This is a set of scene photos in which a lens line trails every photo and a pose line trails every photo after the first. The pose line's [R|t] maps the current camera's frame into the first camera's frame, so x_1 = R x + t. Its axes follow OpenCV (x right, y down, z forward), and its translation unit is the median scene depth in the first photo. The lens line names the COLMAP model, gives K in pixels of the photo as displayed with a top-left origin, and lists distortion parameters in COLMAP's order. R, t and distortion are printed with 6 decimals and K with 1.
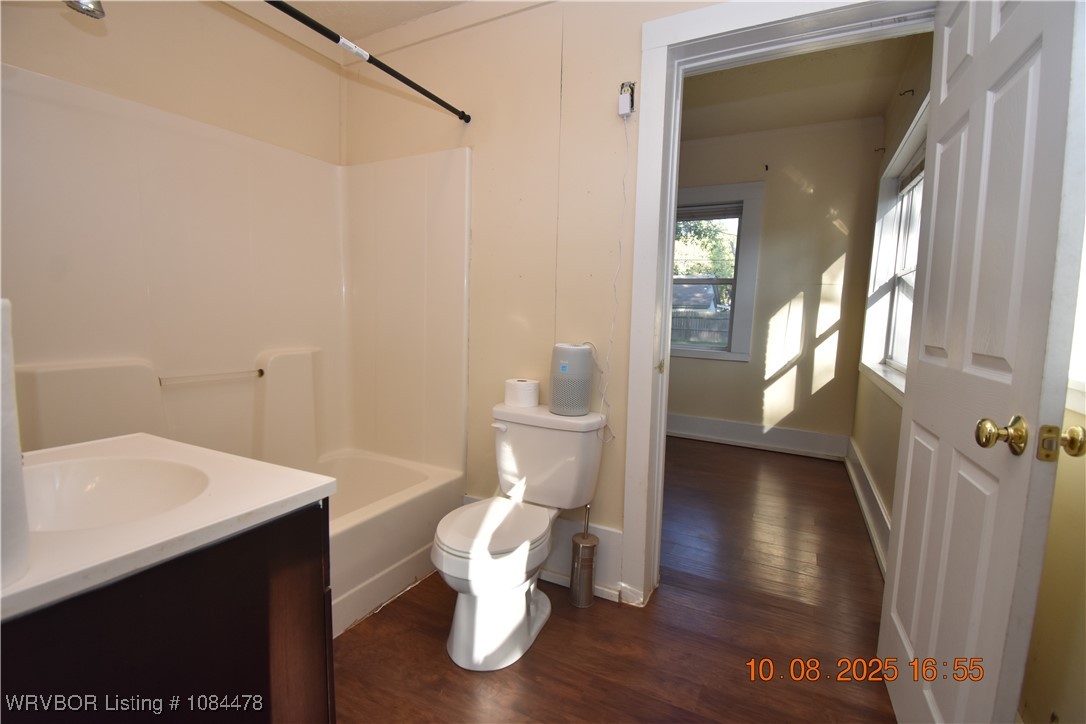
lens RADIAL K [[482.1, 0, 545.6], [0, 482.1, 361.8], [0, 0, 1]] dist [0.028229, -0.029739]
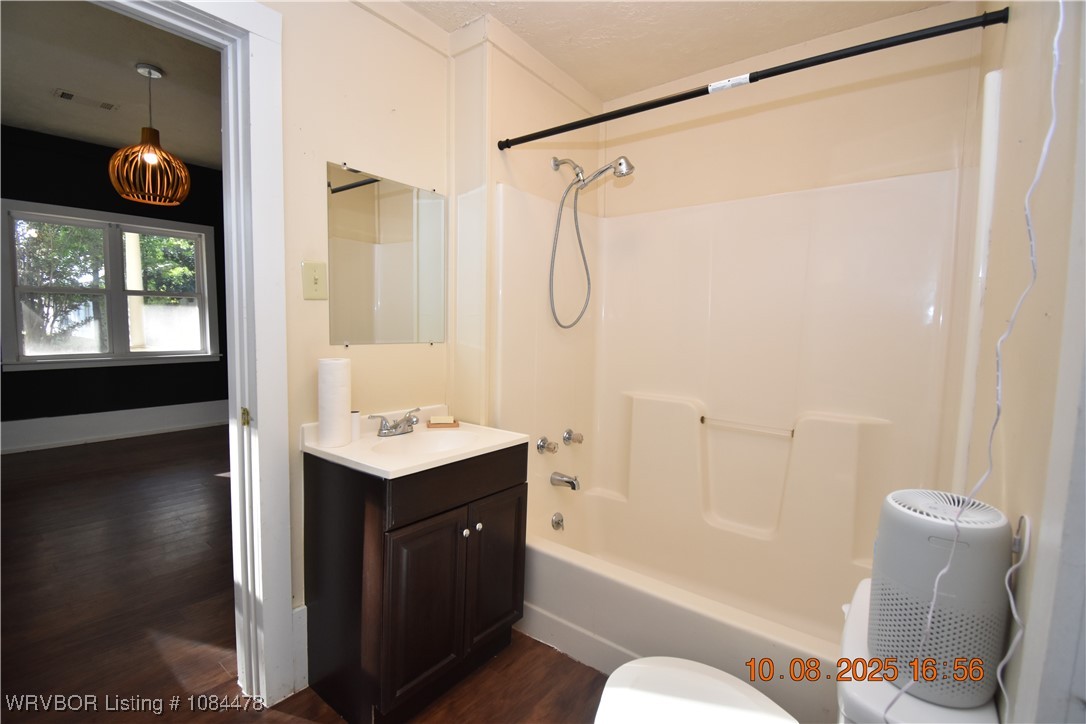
lens RADIAL K [[482.1, 0, 545.6], [0, 482.1, 361.8], [0, 0, 1]] dist [0.028229, -0.029739]
pose [[-0.163049, 0.051563, -0.985270, 0.259750], [-0.120104, 0.990169, 0.071695, -0.077962], [0.979280, 0.130025, -0.155254, 0.409536]]
